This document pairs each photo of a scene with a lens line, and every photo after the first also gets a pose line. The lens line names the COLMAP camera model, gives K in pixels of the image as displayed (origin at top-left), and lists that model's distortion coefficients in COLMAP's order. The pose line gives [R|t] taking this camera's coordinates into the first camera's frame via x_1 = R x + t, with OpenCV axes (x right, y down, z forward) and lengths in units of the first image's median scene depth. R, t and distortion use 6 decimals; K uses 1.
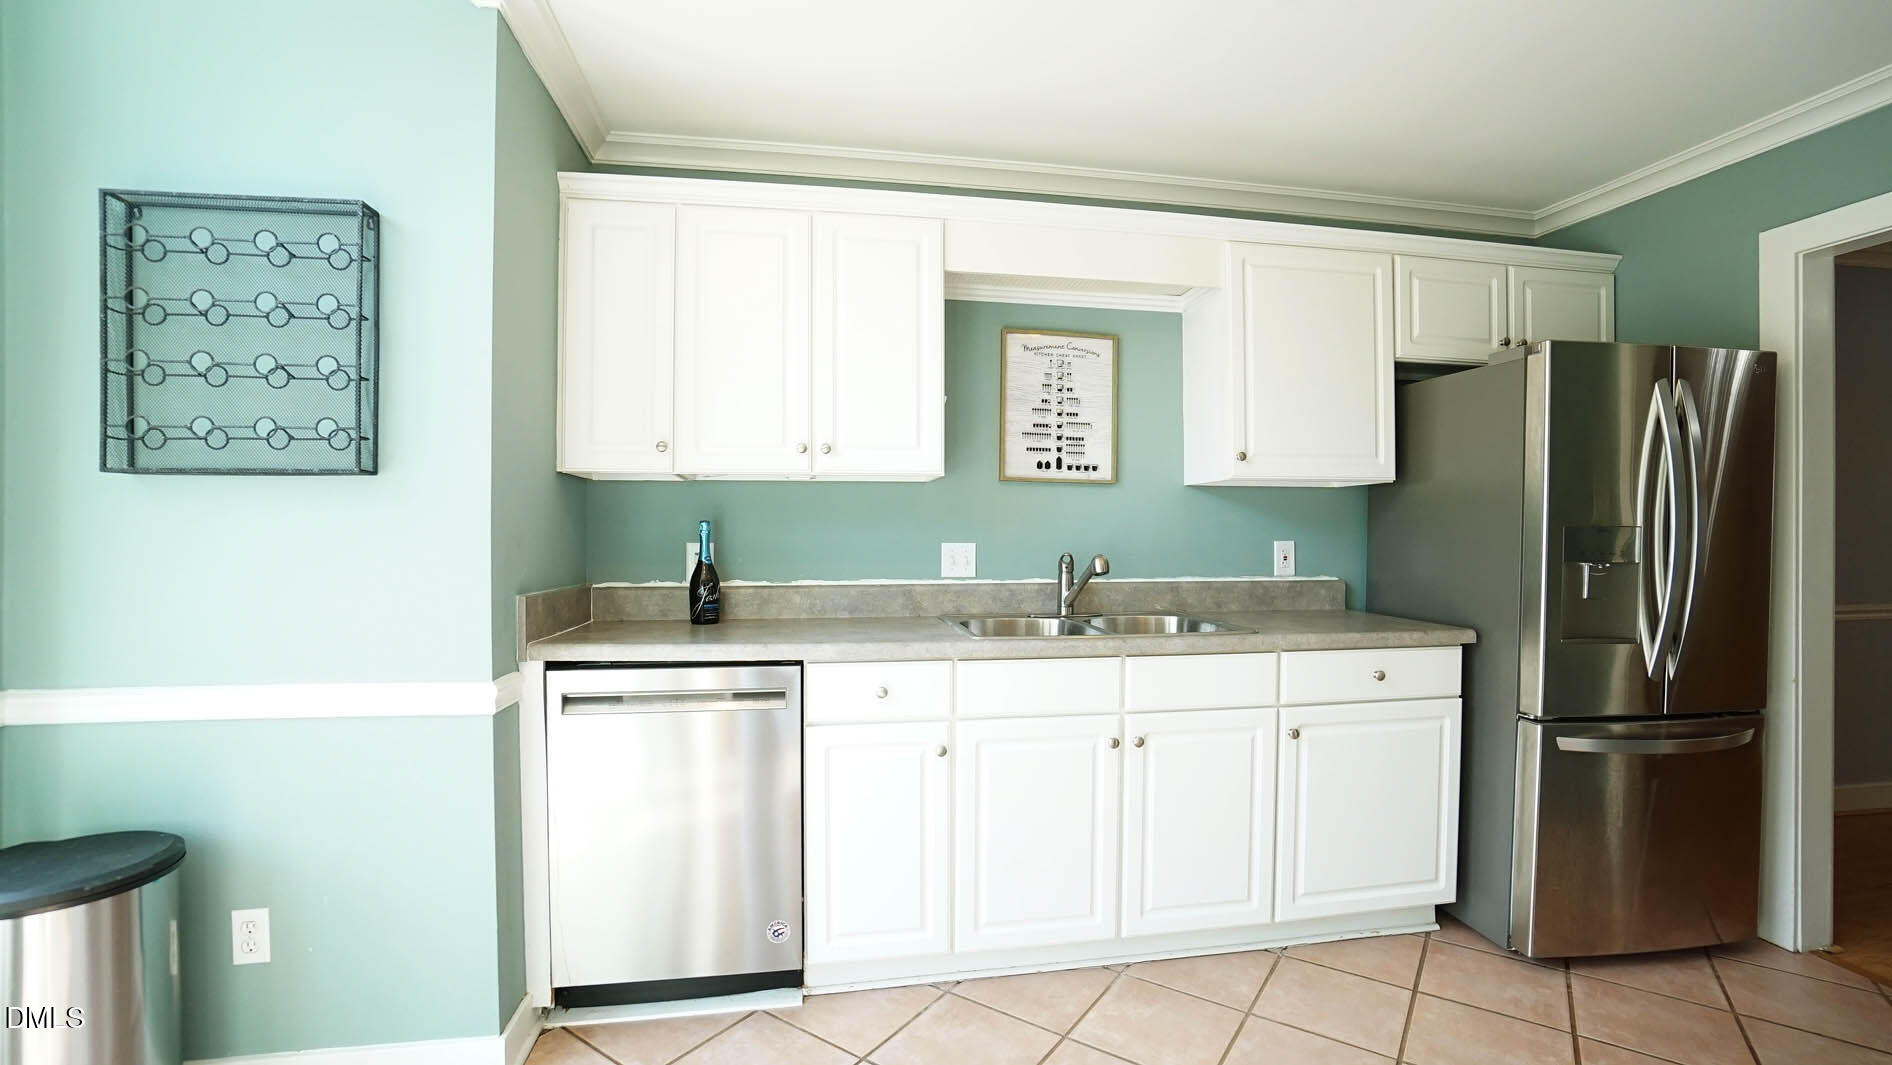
lens RADIAL K [[829.0, 0, 950.5], [0, 829.0, 539.0], [0, 0, 1]] dist [-0.064403, 0.022814]
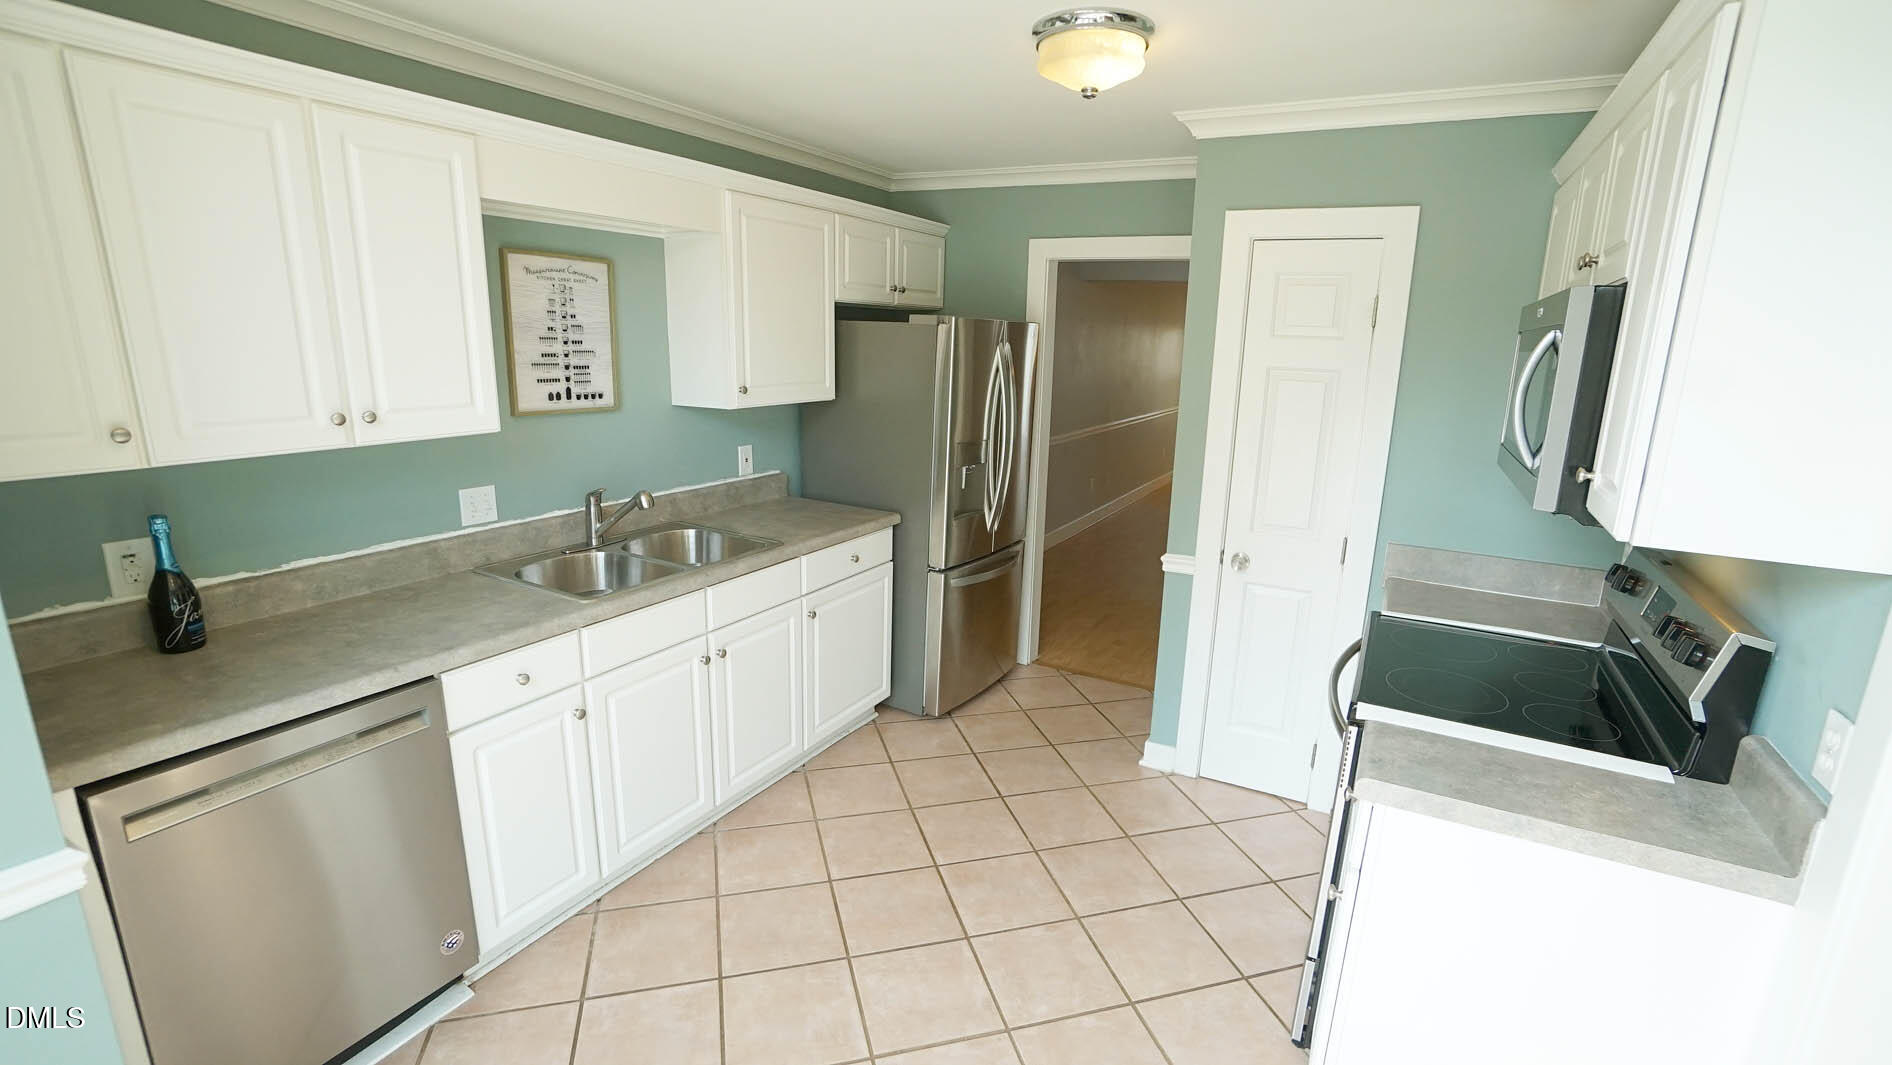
lens RADIAL K [[829.0, 0, 950.5], [0, 829.0, 539.0], [0, 0, 1]] dist [-0.064403, 0.022814]
pose [[0.634998, -0.167900, 0.754047, -0.353320], [-0.019314, 0.972340, 0.232771, -0.163090], [-0.772272, -0.162373, 0.614191, 0.024266]]
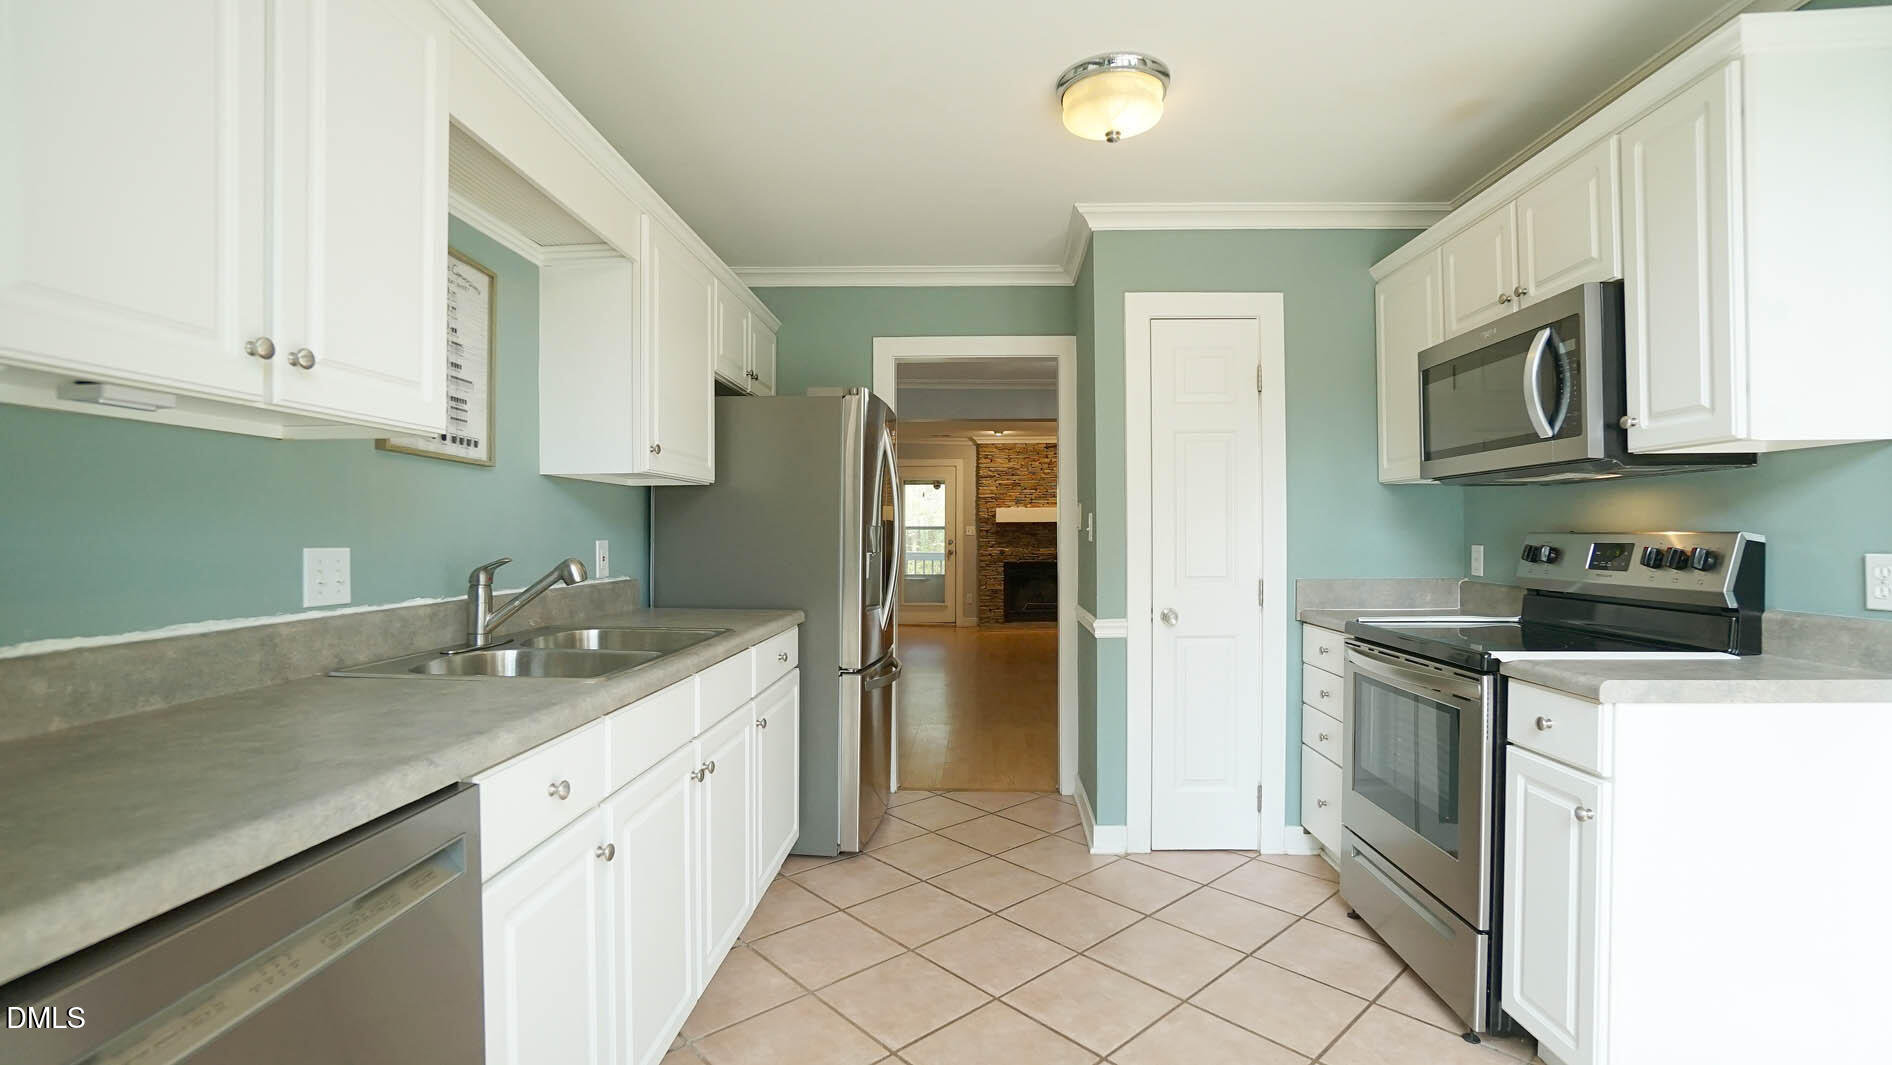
lens RADIAL K [[829.0, 0, 950.5], [0, 829.0, 539.0], [0, 0, 1]] dist [-0.064403, 0.022814]
pose [[0.222082, -0.008298, 0.974993, -0.457380], [0.012317, 0.999908, 0.005704, 0.000663], [-0.974950, 0.010742, 0.222164, 0.443696]]
